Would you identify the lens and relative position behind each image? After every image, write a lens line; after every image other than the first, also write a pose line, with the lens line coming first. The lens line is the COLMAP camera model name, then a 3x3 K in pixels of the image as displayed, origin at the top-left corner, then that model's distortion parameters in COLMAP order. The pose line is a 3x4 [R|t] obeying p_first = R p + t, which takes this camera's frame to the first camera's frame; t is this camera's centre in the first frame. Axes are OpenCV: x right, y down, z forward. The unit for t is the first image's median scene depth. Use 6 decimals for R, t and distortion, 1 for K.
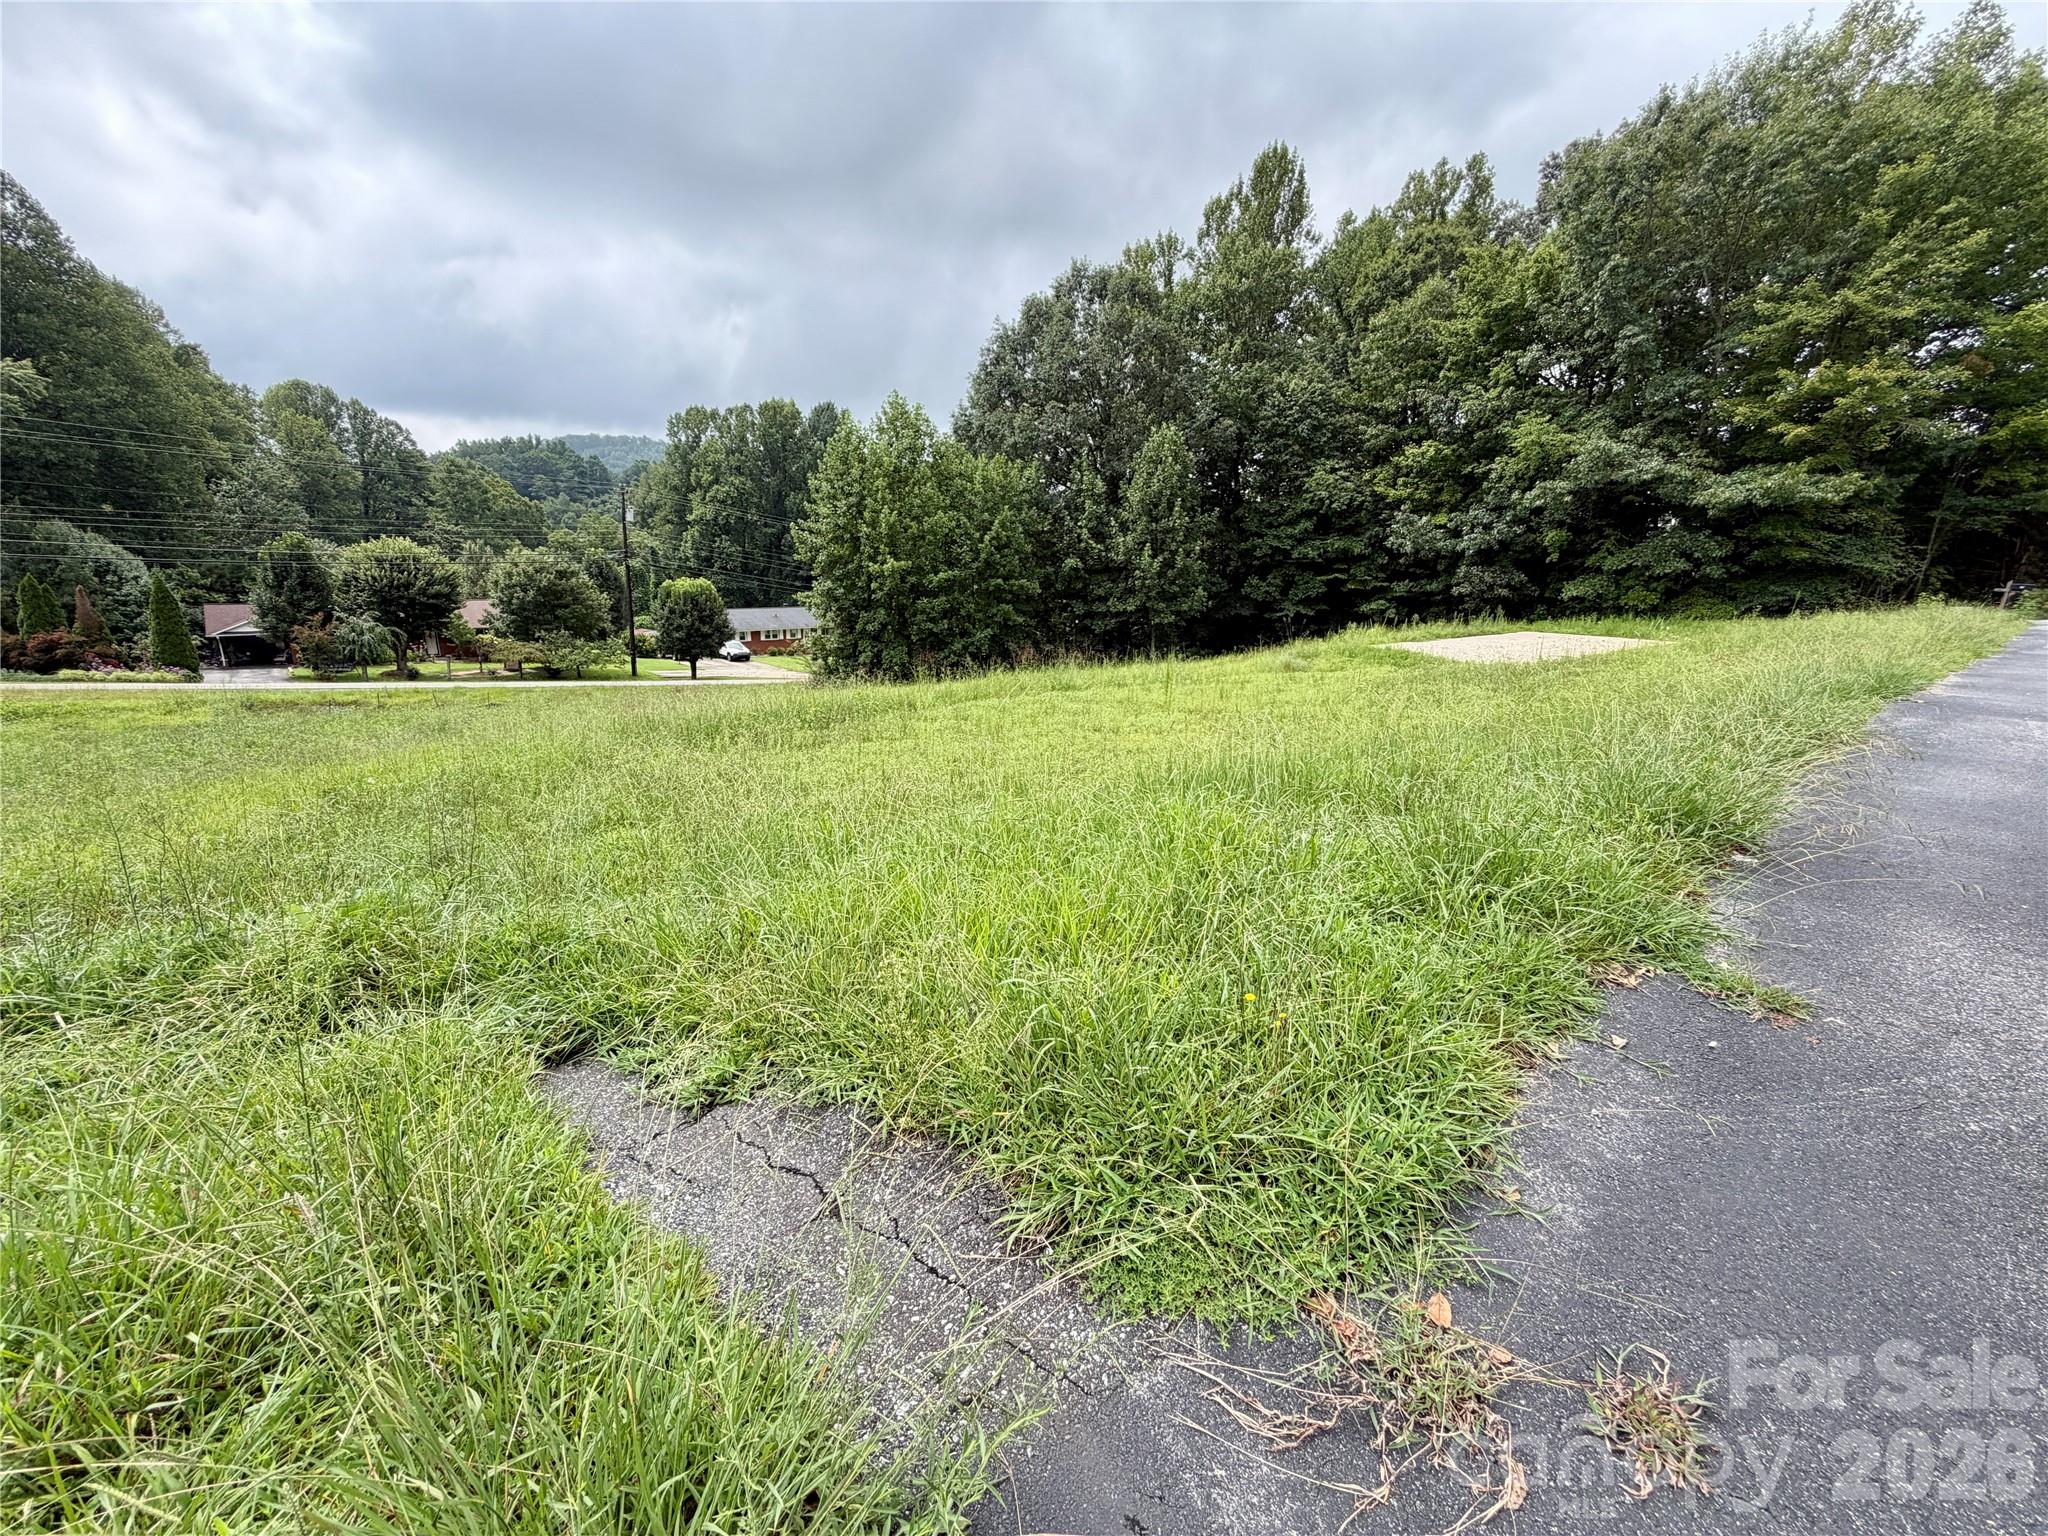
lens RADIAL K [[819.8, 0, 1017.1], [0, 819.8, 764.9], [0, 0, 1]] dist [0.000917, 0.000005]
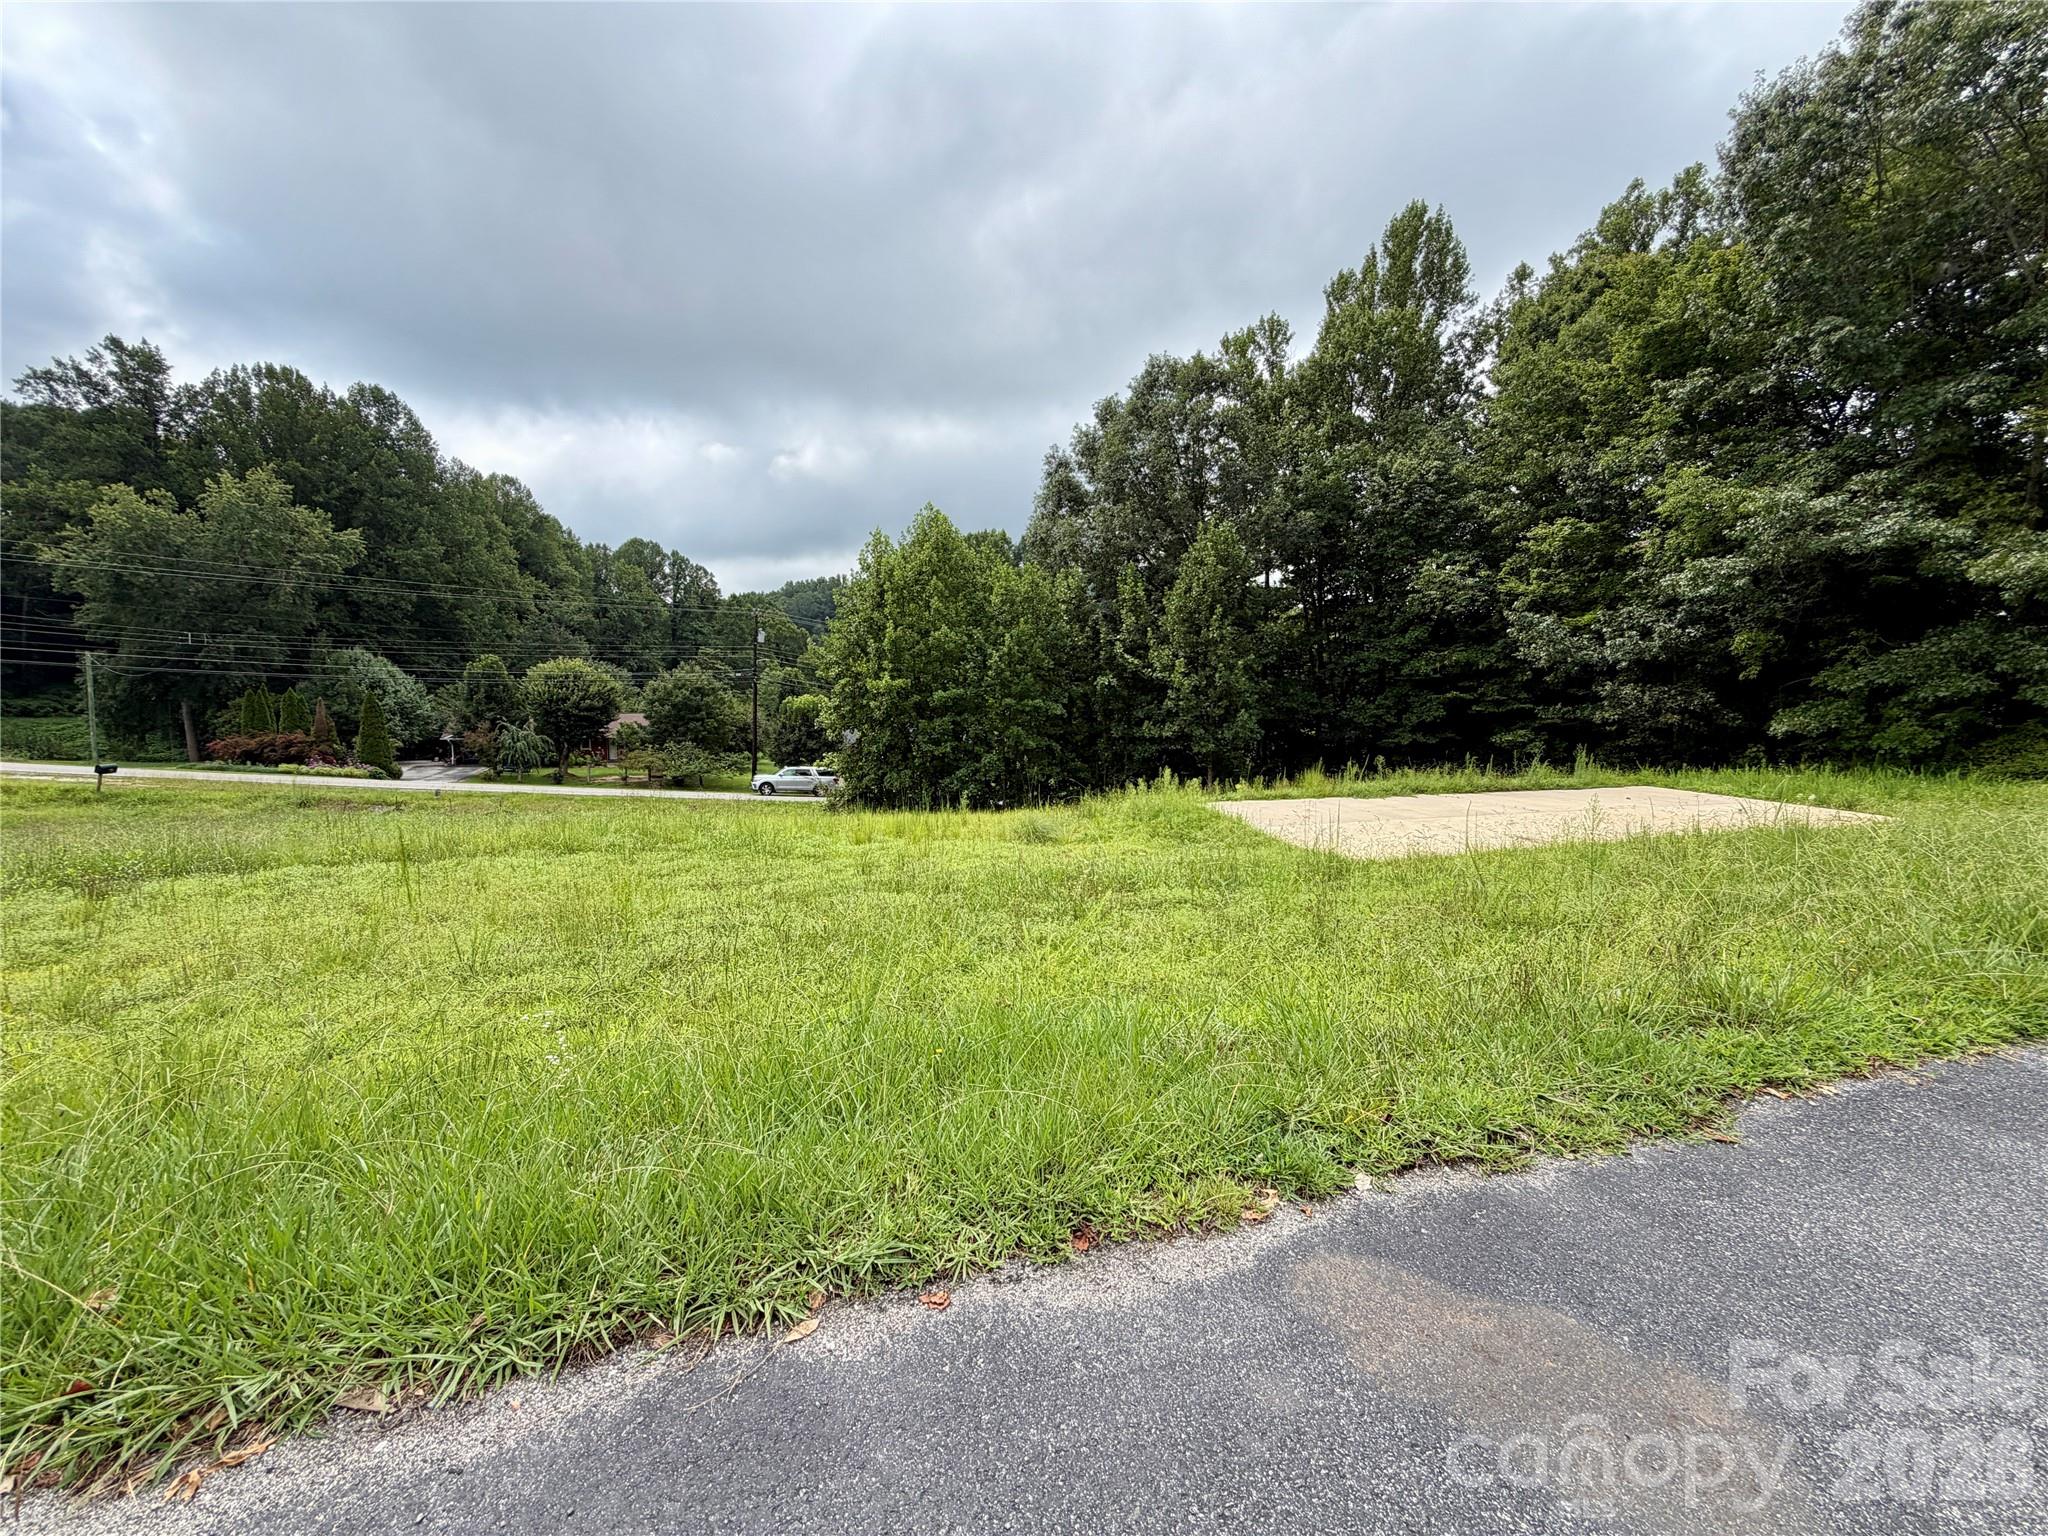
lens RADIAL K [[819.8, 0, 1015.7], [0, 819.8, 766.8], [0, 0, 1]] dist [0.000917, 0.000005]
pose [[0.945965, 0.034889, -0.322386, 0.265220], [-0.078971, 0.989049, -0.124686, -0.043612], [0.314505, 0.143408, 0.938361, 0.182898]]
